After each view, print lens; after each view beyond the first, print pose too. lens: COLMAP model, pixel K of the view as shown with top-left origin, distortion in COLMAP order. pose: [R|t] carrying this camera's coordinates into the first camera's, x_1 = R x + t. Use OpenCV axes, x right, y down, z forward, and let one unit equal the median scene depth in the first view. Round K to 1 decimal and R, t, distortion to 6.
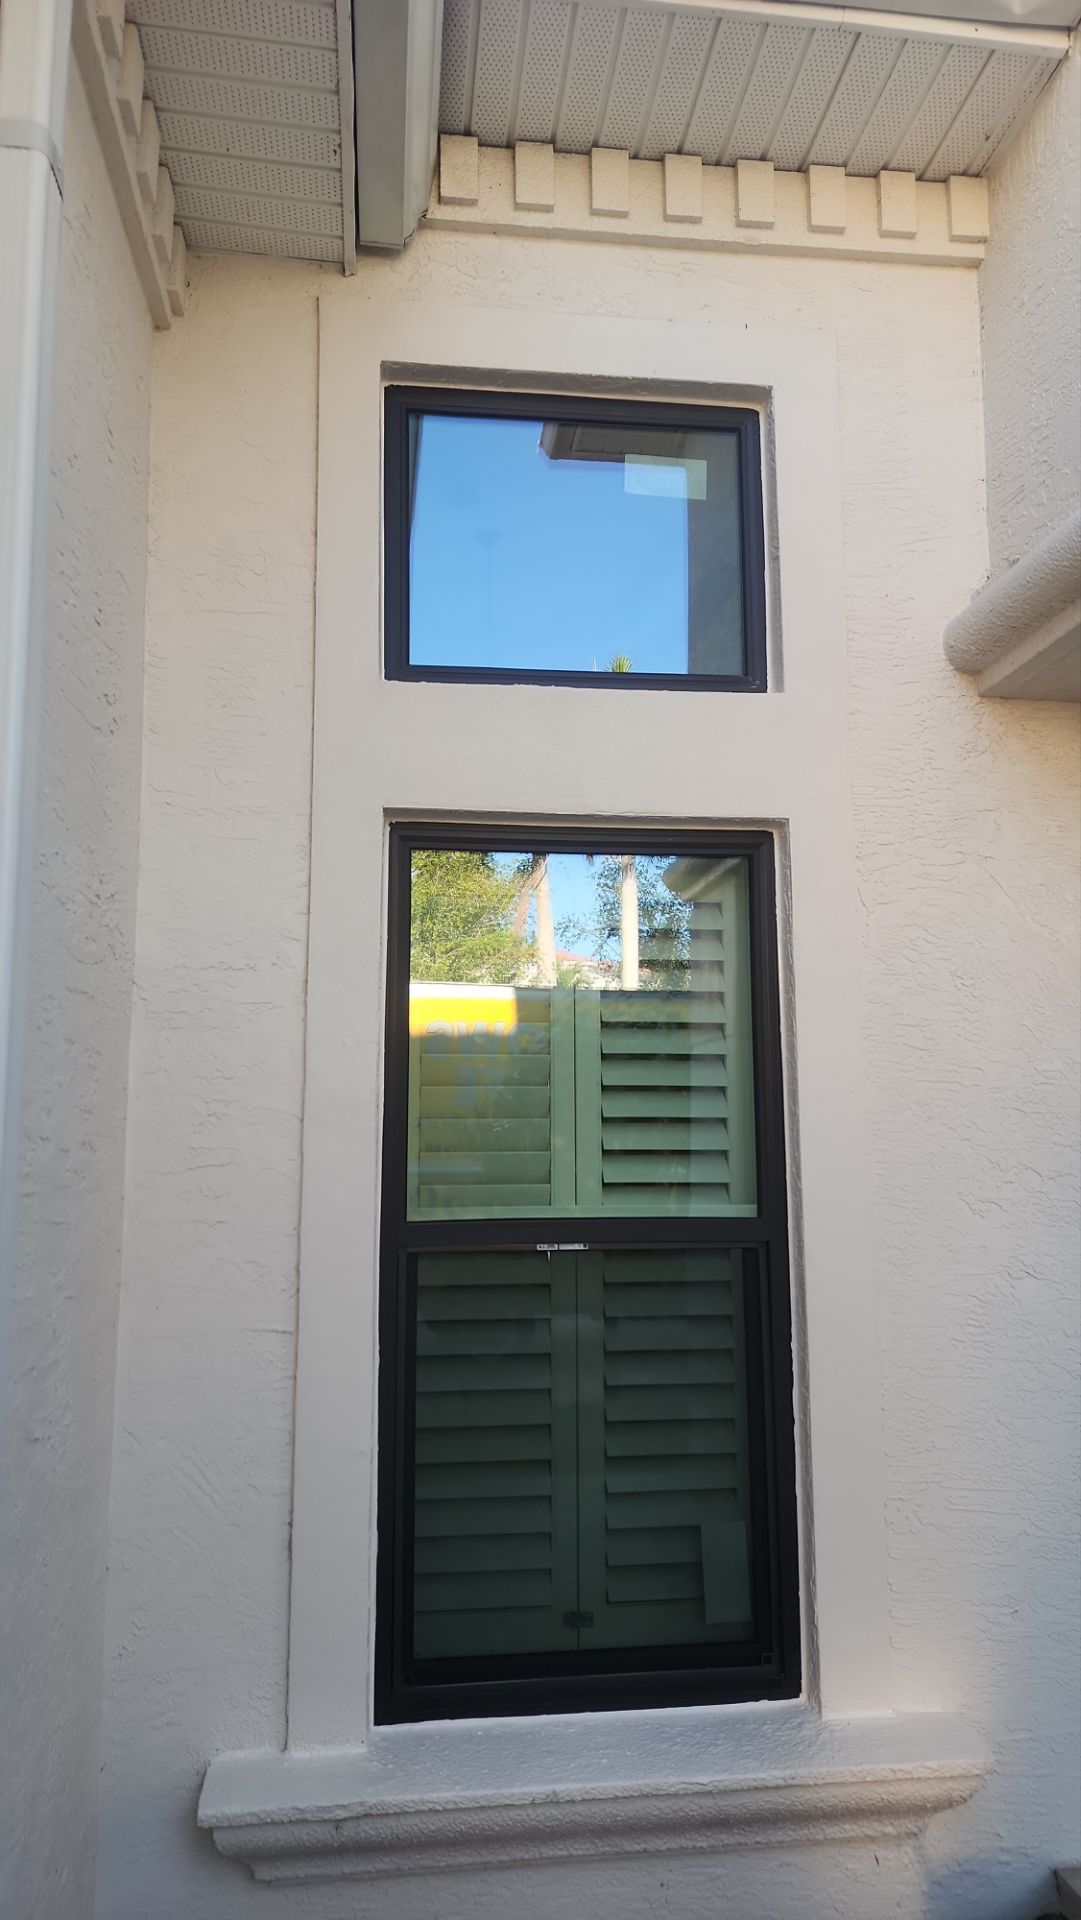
lens RADIAL K [[1451.5, 0, 538.1], [0, 1451.5, 788.2], [0, 0, 1]] dist [0.136765, -0.142581]
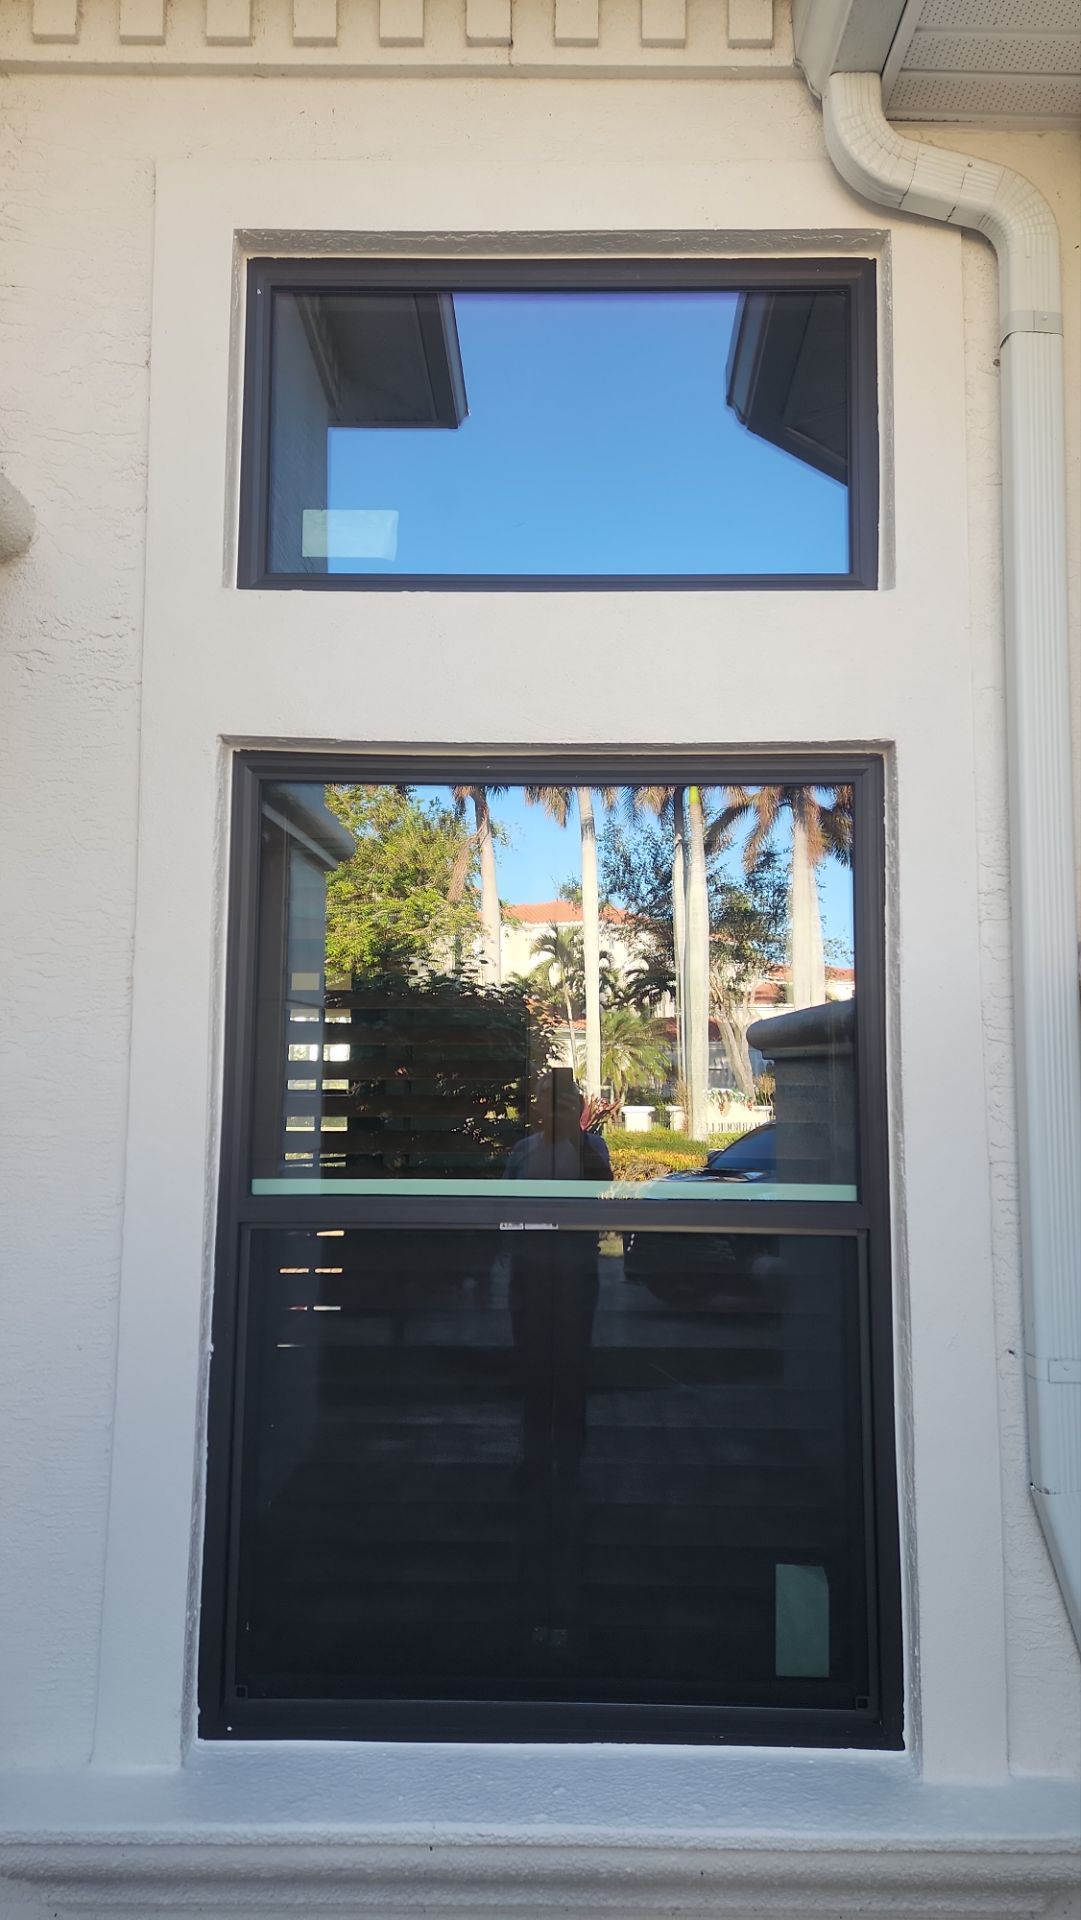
lens RADIAL K [[1642.4, 0, 541.5], [0, 1642.4, 758.3], [0, 0, 1]] dist [0.064976, -0.001521]
pose [[0.987693, -0.015756, -0.155607, 0.183045], [0.019945, 0.999479, 0.025395, 0.004647], [0.155125, -0.028186, 0.987493, 0.026070]]
